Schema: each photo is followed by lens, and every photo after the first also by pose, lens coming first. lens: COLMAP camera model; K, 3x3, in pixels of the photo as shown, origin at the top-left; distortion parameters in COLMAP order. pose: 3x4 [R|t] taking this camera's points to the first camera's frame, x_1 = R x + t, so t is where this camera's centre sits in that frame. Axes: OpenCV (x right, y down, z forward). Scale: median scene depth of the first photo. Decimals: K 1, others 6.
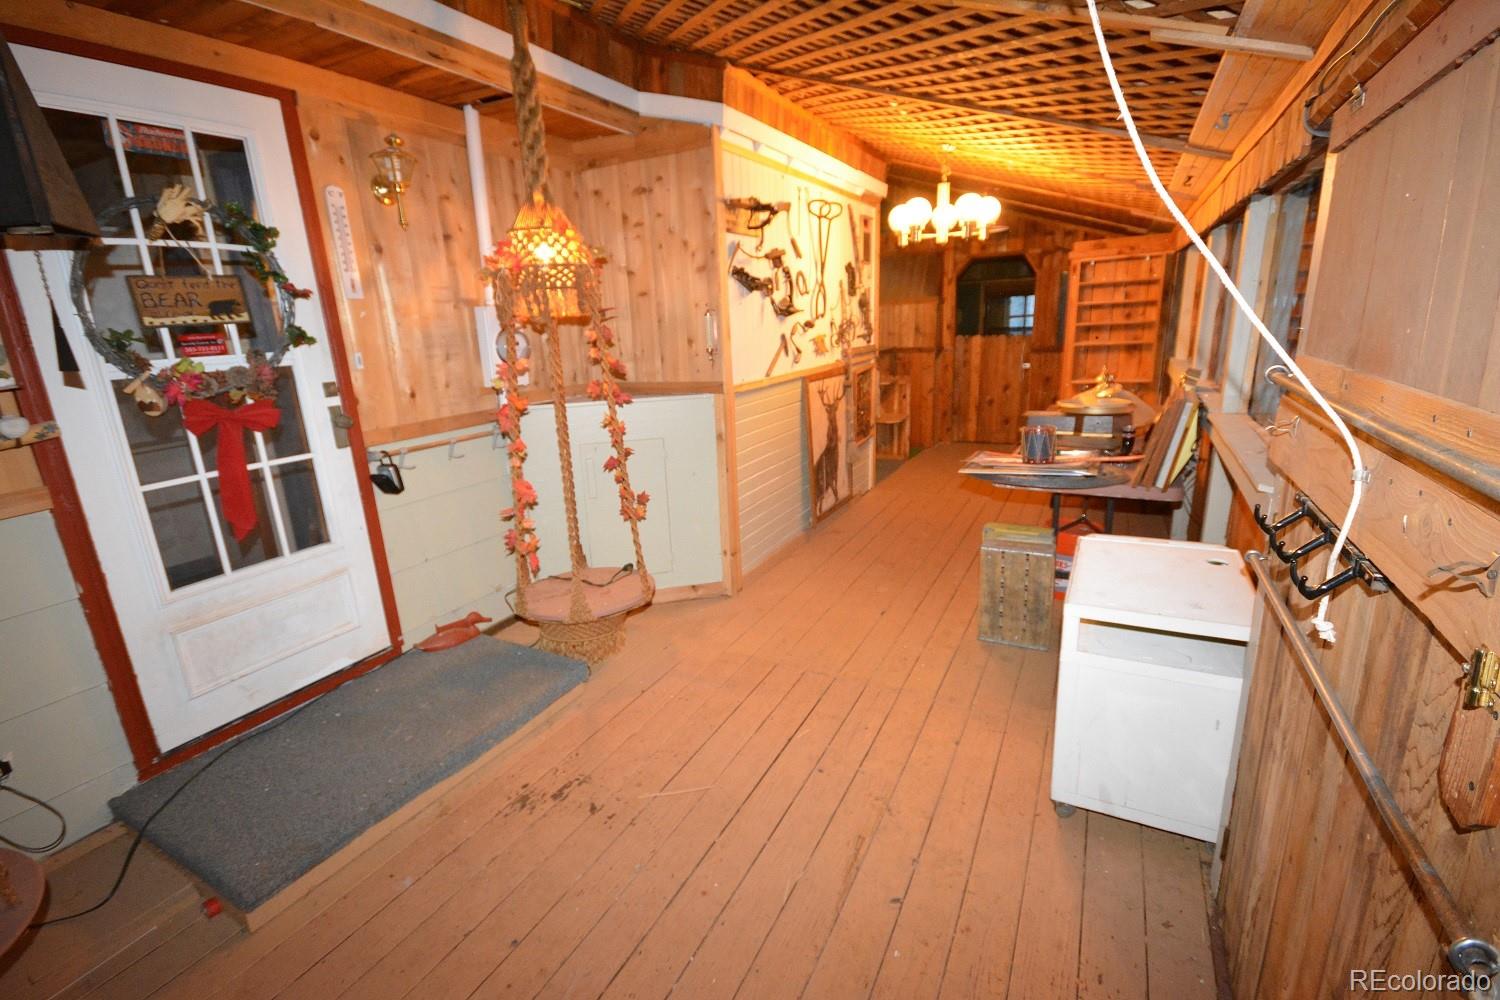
lens RADIAL K [[671.0, 0, 750.0], [0, 671.0, 500.0], [0, 0, 1]] dist [0.010327, -0.009331]
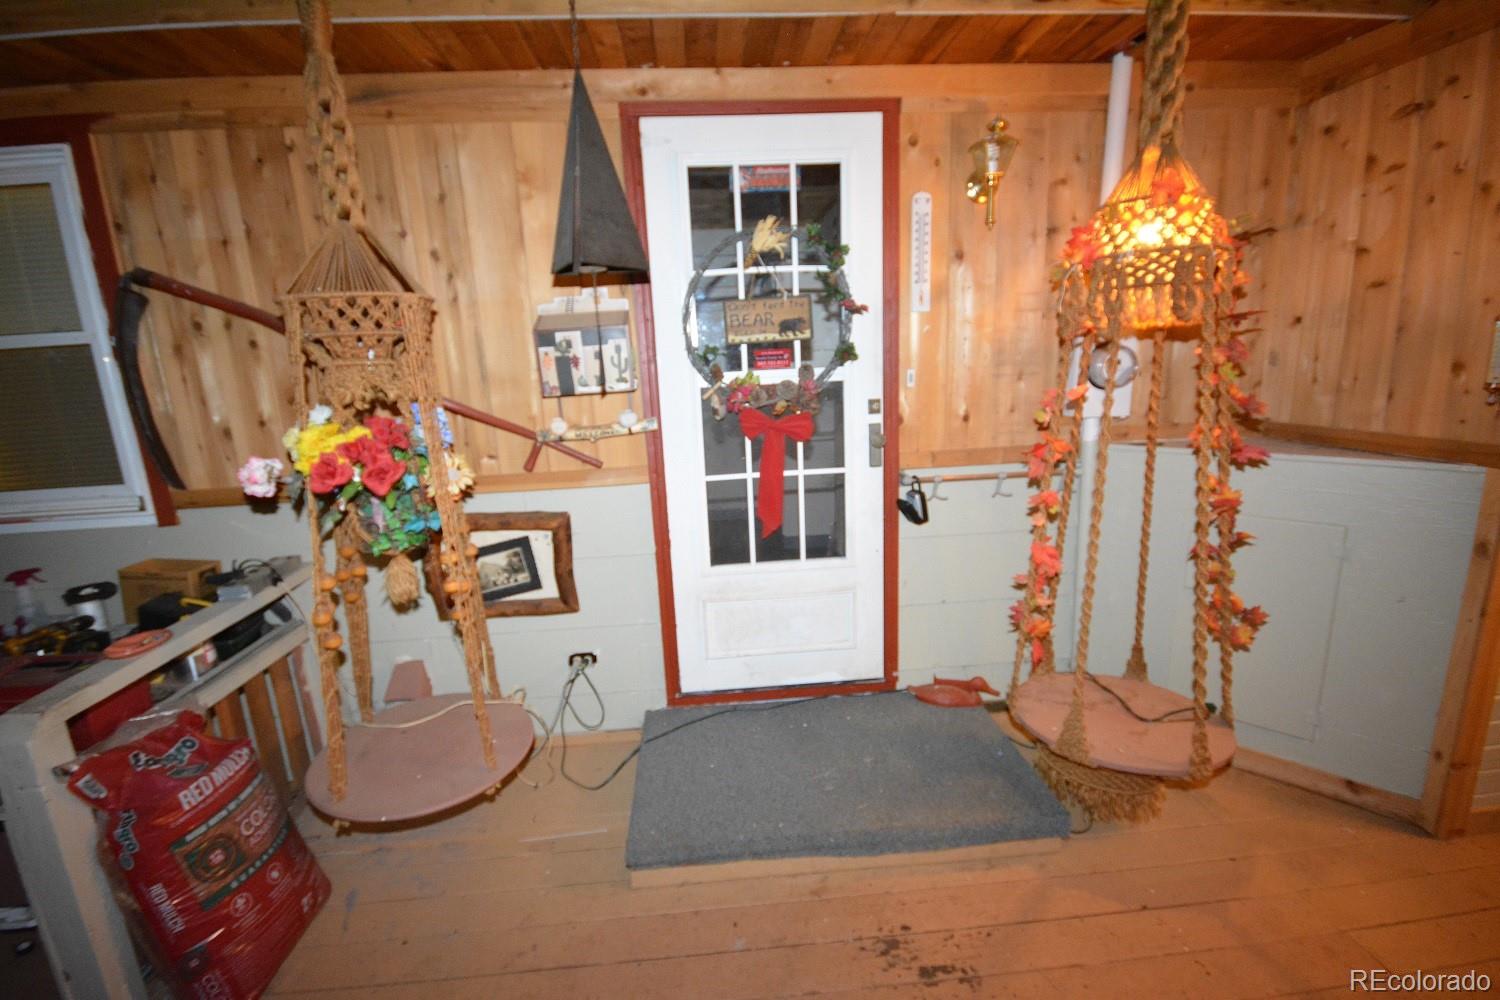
lens RADIAL K [[671.0, 0, 750.0], [0, 671.0, 500.0], [0, 0, 1]] dist [0.010327, -0.009331]
pose [[0.528911, 0.197130, -0.825465, 0.106727], [-0.203987, 0.973664, 0.101818, -0.092968], [0.823797, 0.114532, 0.555194, 0.321437]]
